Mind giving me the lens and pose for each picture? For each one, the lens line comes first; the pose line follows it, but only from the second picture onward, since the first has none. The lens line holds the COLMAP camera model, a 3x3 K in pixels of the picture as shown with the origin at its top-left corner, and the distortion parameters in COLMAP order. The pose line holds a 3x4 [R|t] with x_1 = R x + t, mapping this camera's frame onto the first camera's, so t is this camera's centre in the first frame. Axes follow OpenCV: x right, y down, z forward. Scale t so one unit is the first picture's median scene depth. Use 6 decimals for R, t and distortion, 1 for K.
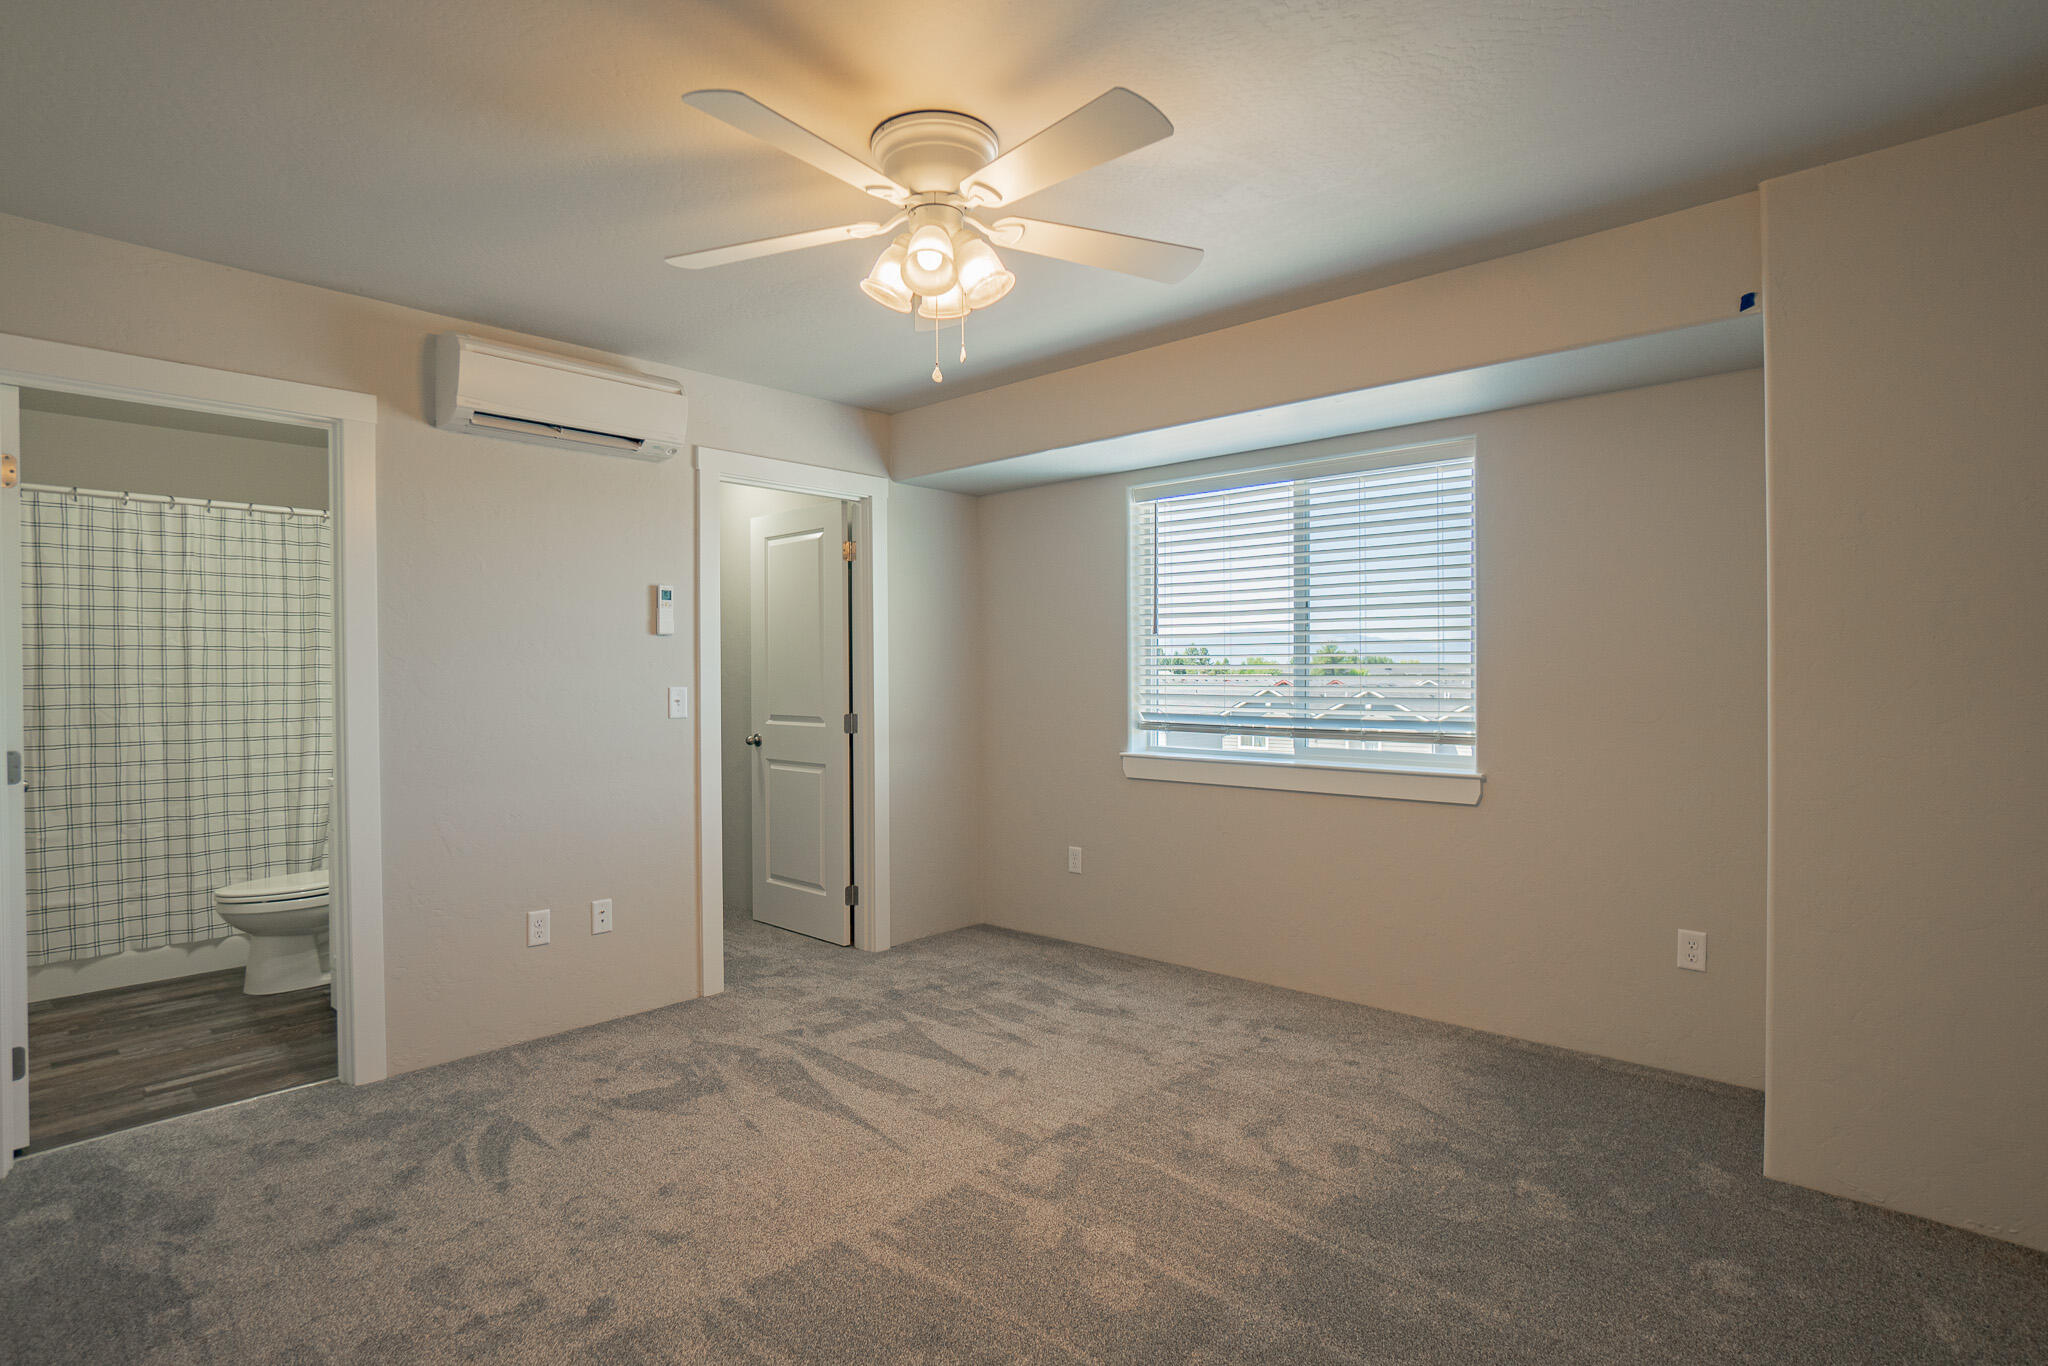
lens RADIAL K [[1090.9, 0, 1030.2], [0, 1090.9, 681.5], [0, 0, 1]] dist [0.000785, 0.010468]
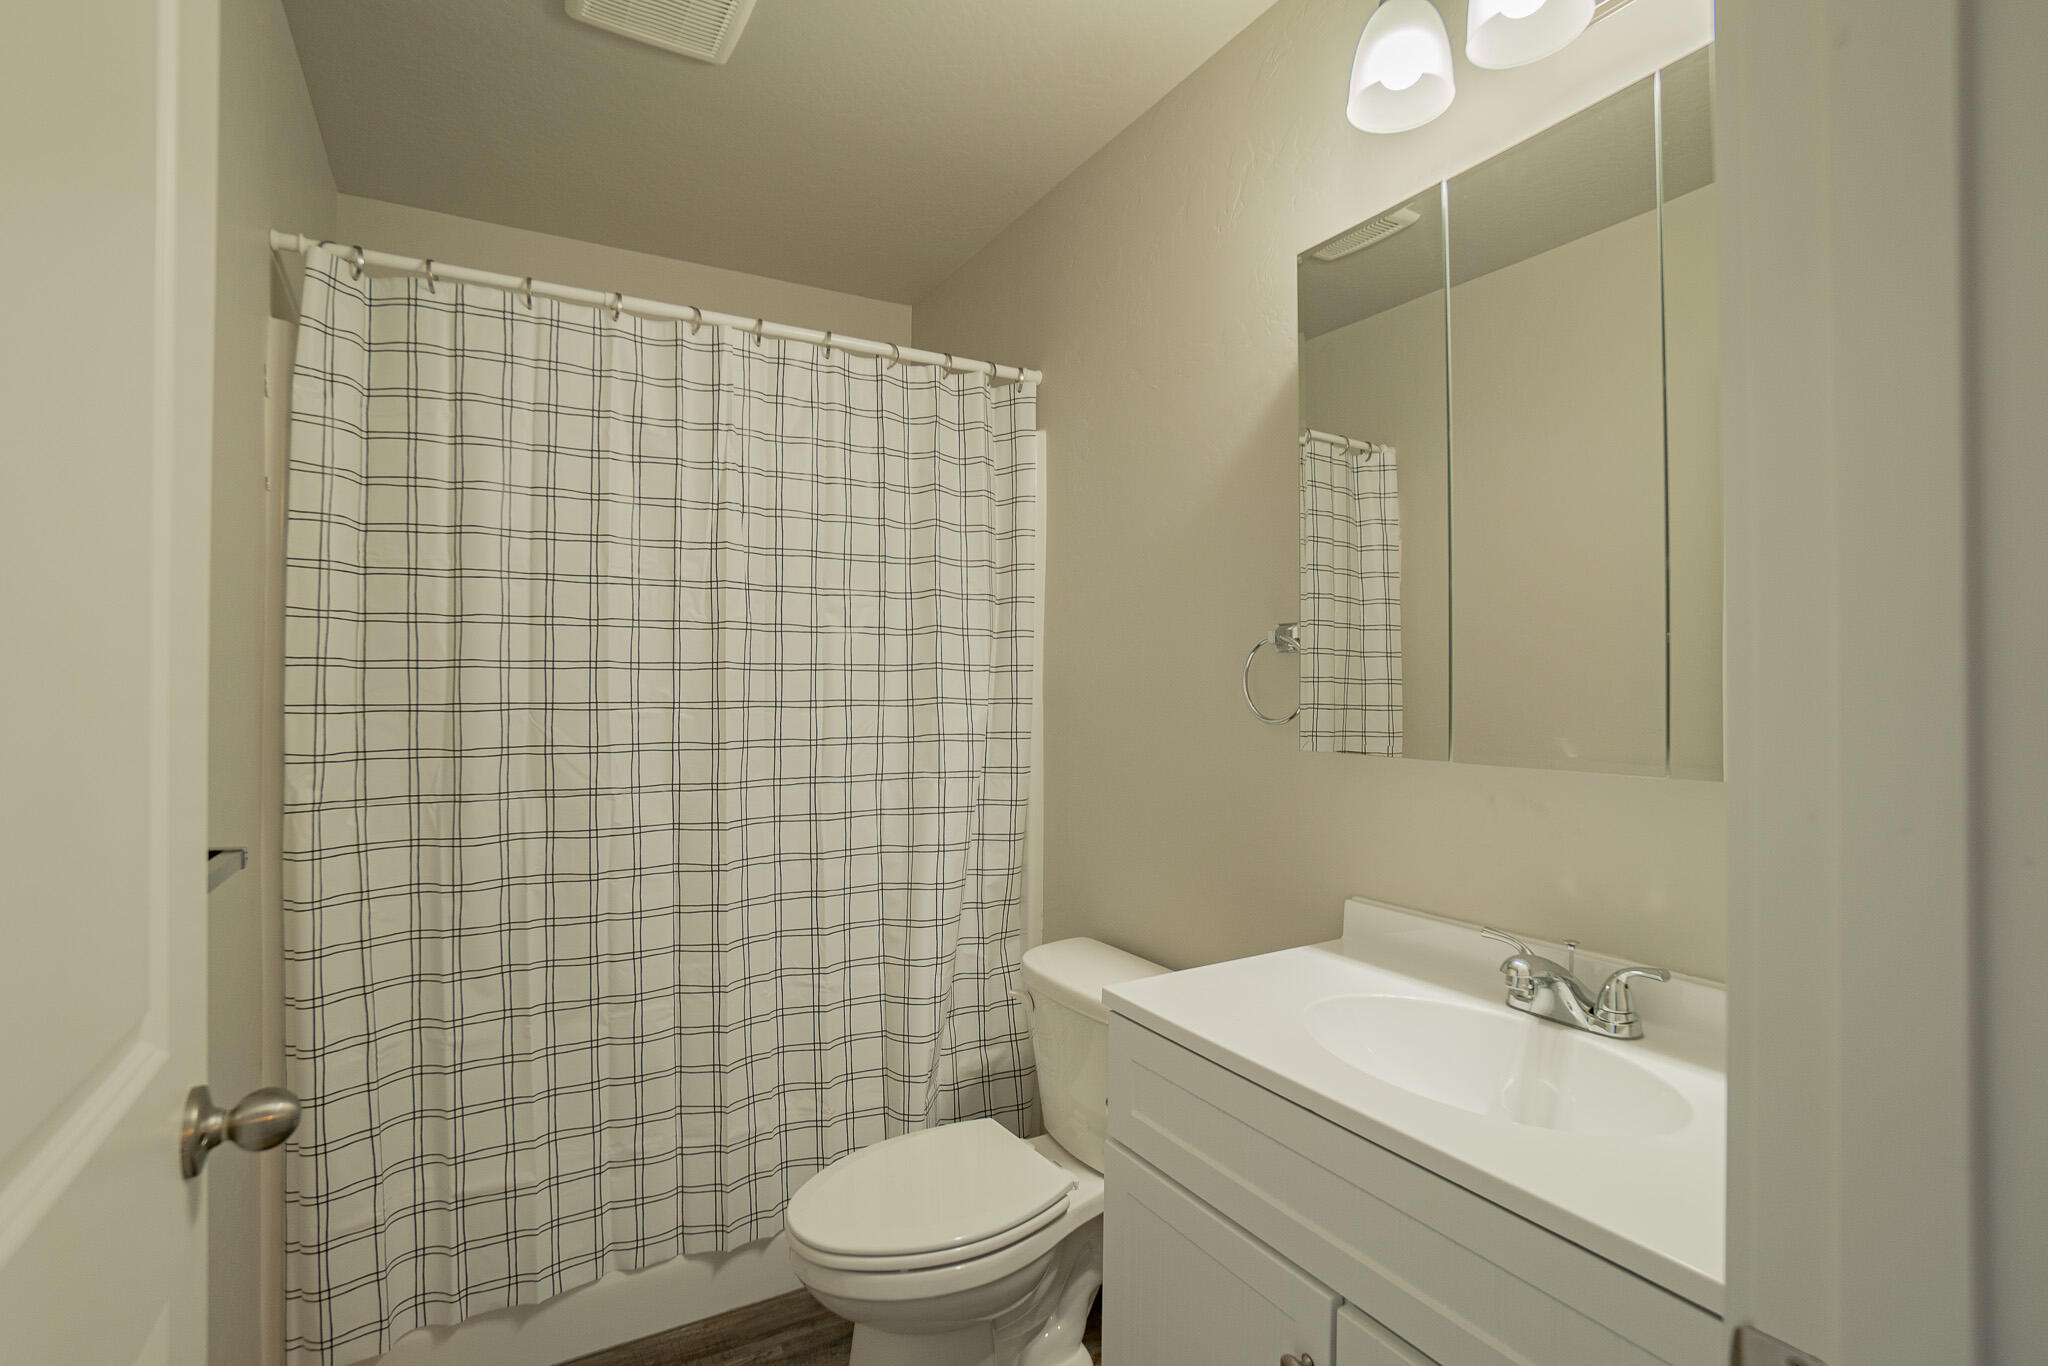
lens RADIAL K [[919.6, 0, 1013.7], [0, 919.6, 681.9], [0, 0, 1]] dist [-0.027965, 0.000697]
pose [[0.958285, 0.005114, -0.285769, -0.540920], [-0.008690, 0.999899, -0.011246, -0.003184], [0.285683, 0.013260, 0.958233, 0.666635]]
